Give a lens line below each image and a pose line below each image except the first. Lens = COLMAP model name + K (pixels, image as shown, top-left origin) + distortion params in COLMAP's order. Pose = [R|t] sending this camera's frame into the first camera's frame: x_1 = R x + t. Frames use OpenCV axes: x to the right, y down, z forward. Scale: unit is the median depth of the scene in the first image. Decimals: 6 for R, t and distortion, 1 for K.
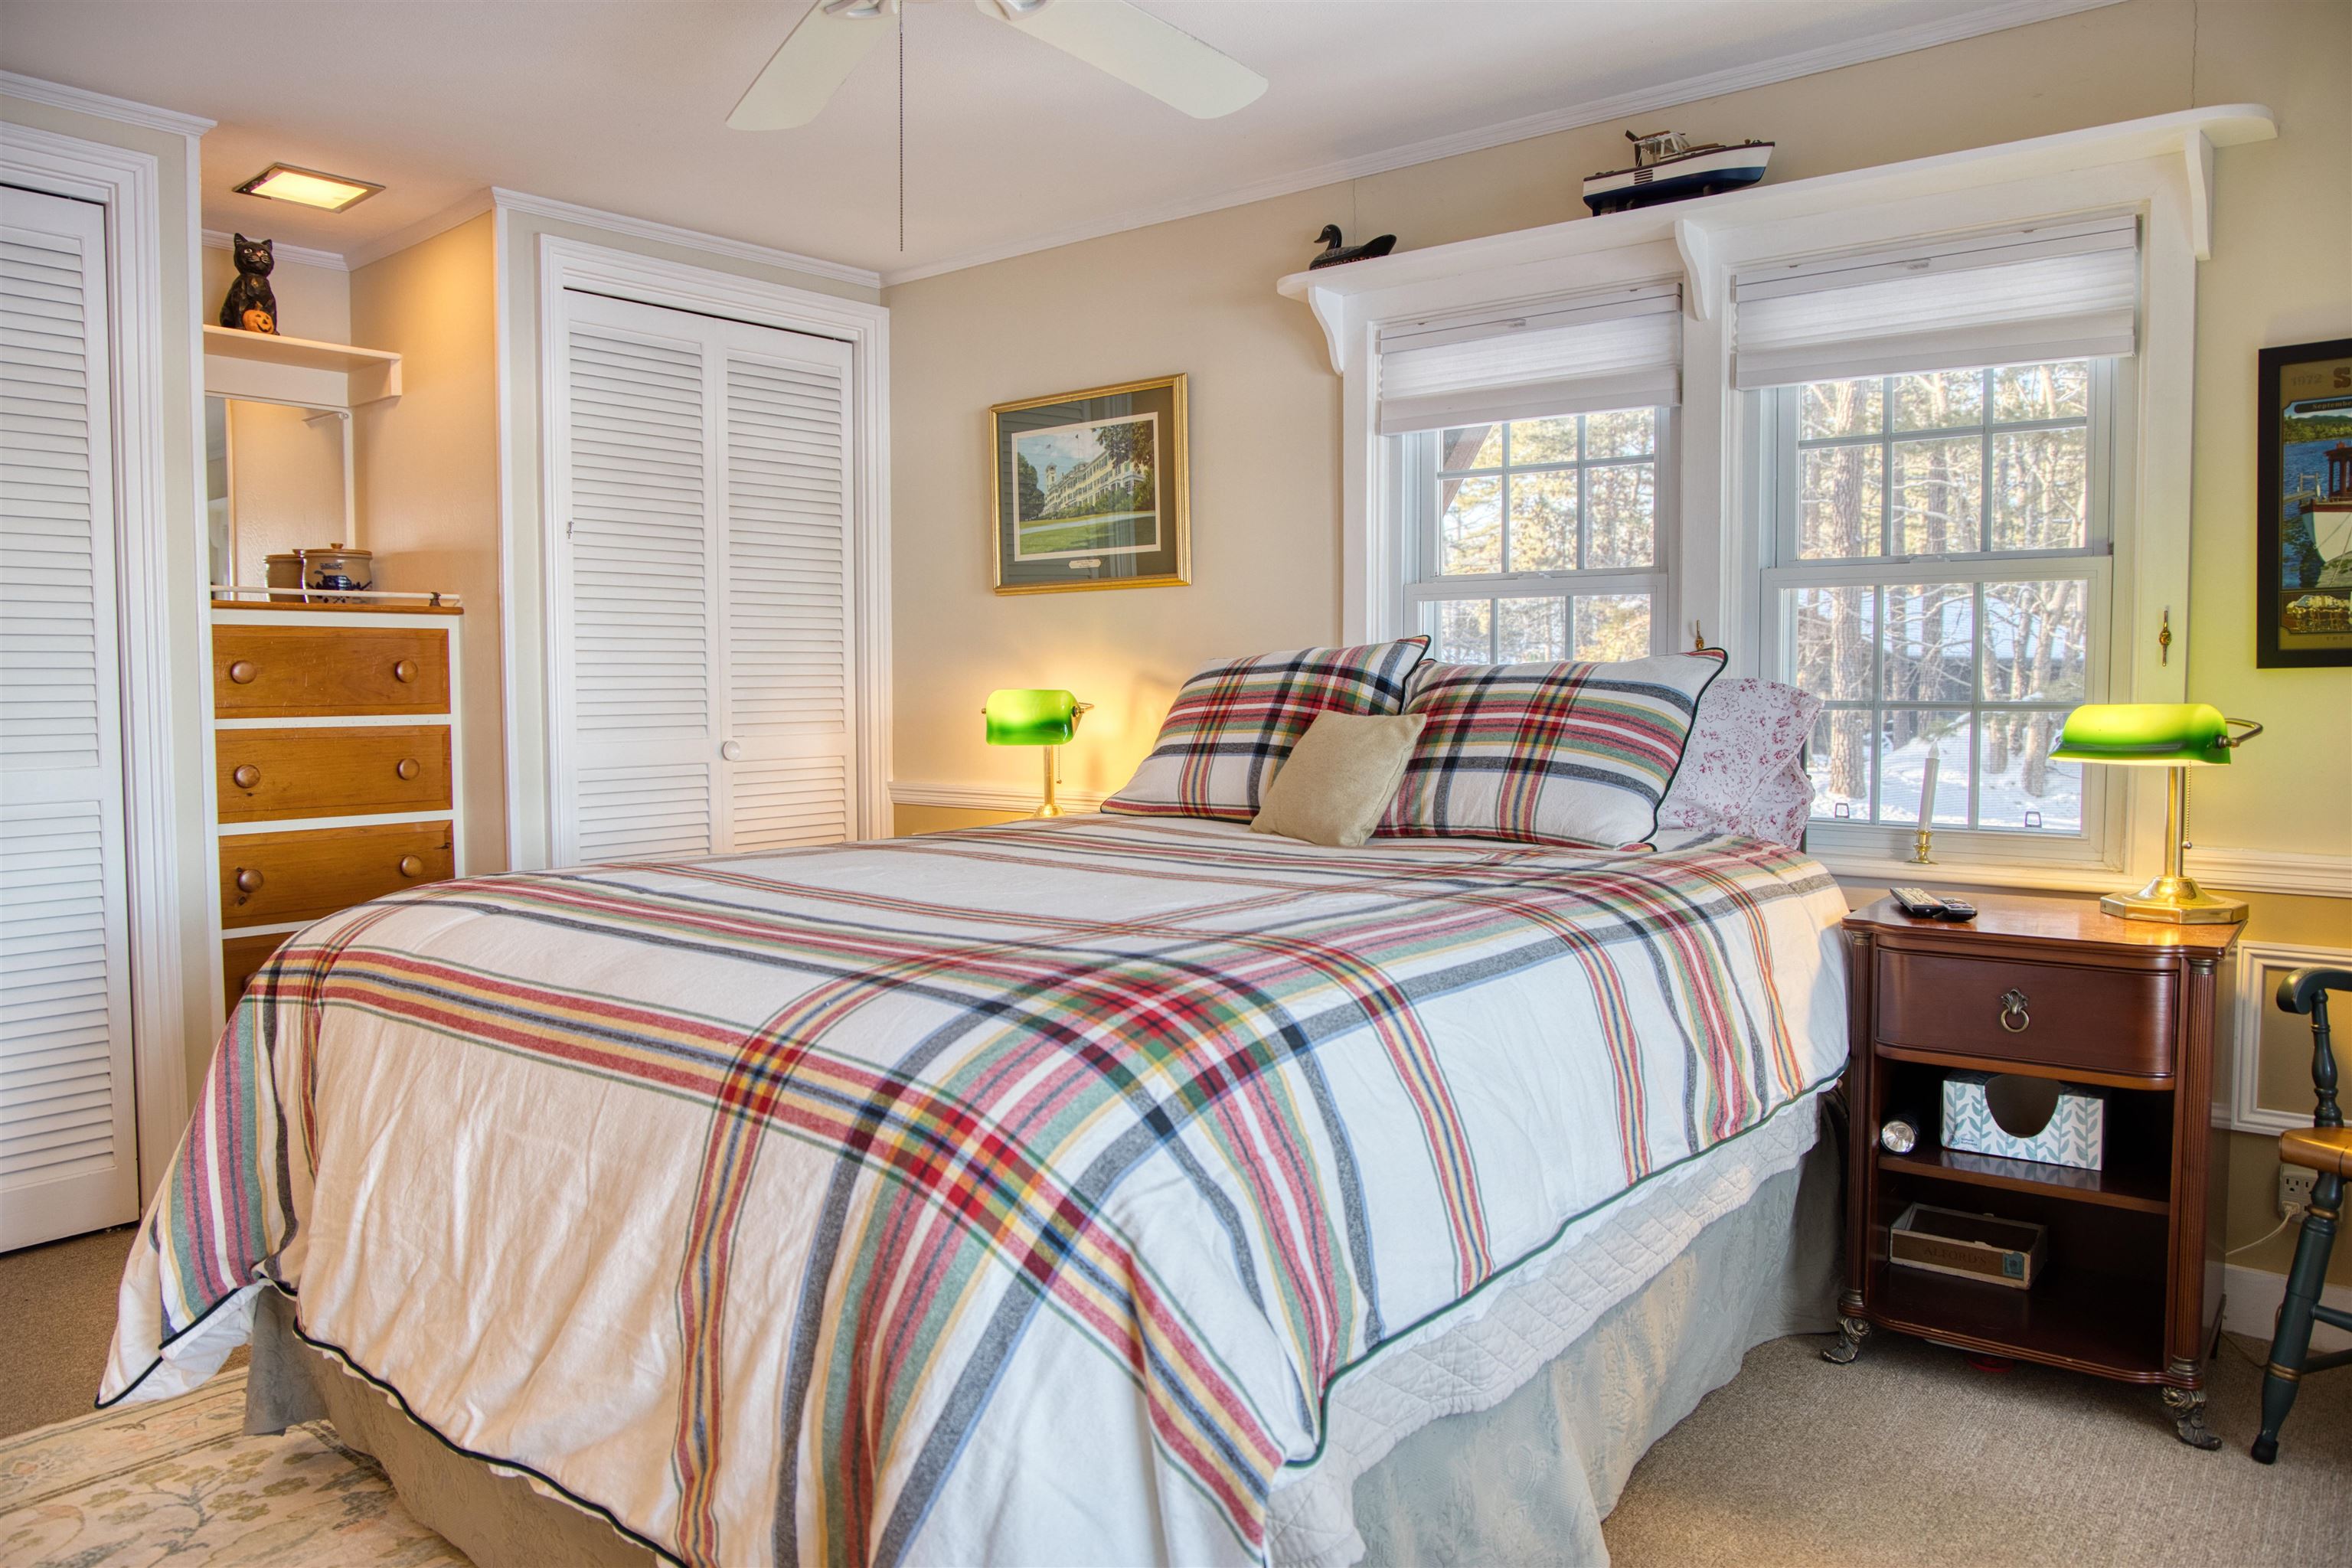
lens RADIAL K [[1617.3, 0, 1200.1], [0, 1617.3, 766.1], [0, 0, 1]] dist [-0.085932, 0.058329]
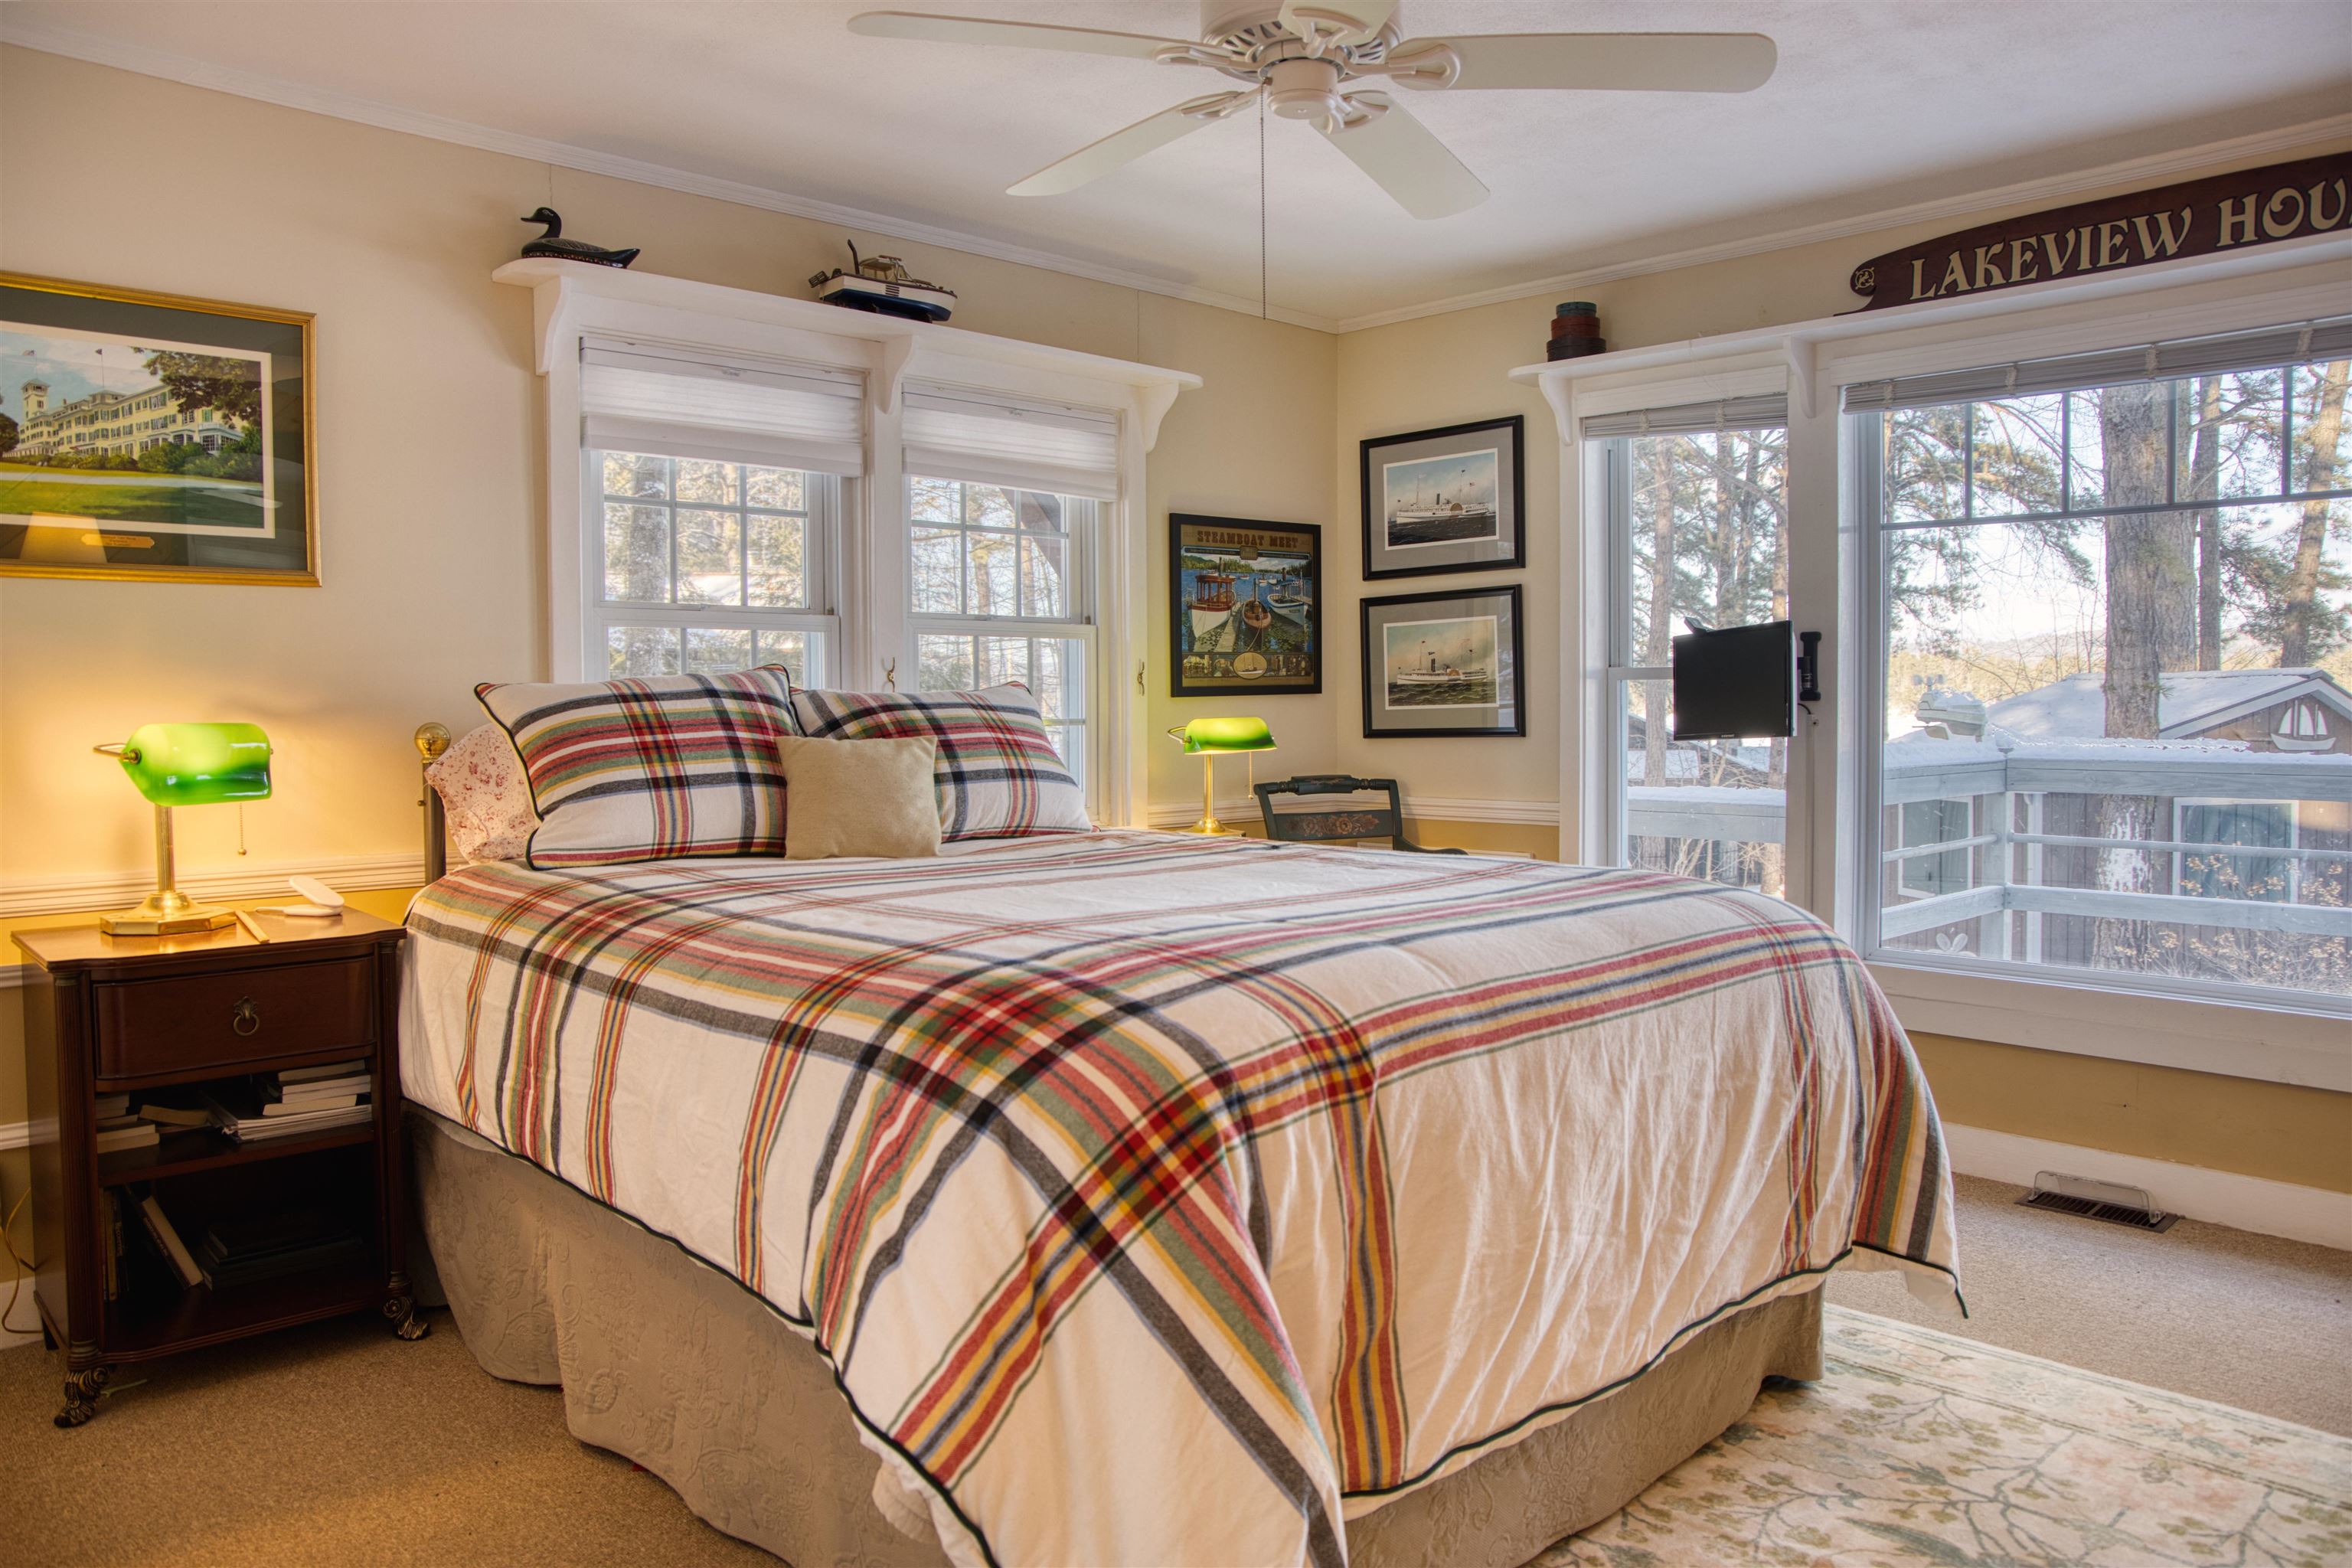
lens RADIAL K [[1617.3, 0, 1200.1], [0, 1617.3, 766.1], [0, 0, 1]] dist [-0.085932, 0.058329]
pose [[0.138560, -0.039941, 0.989548, -0.832219], [0.051941, 0.998104, 0.033014, -0.033990], [-0.988991, 0.046824, 0.140372, 0.561441]]
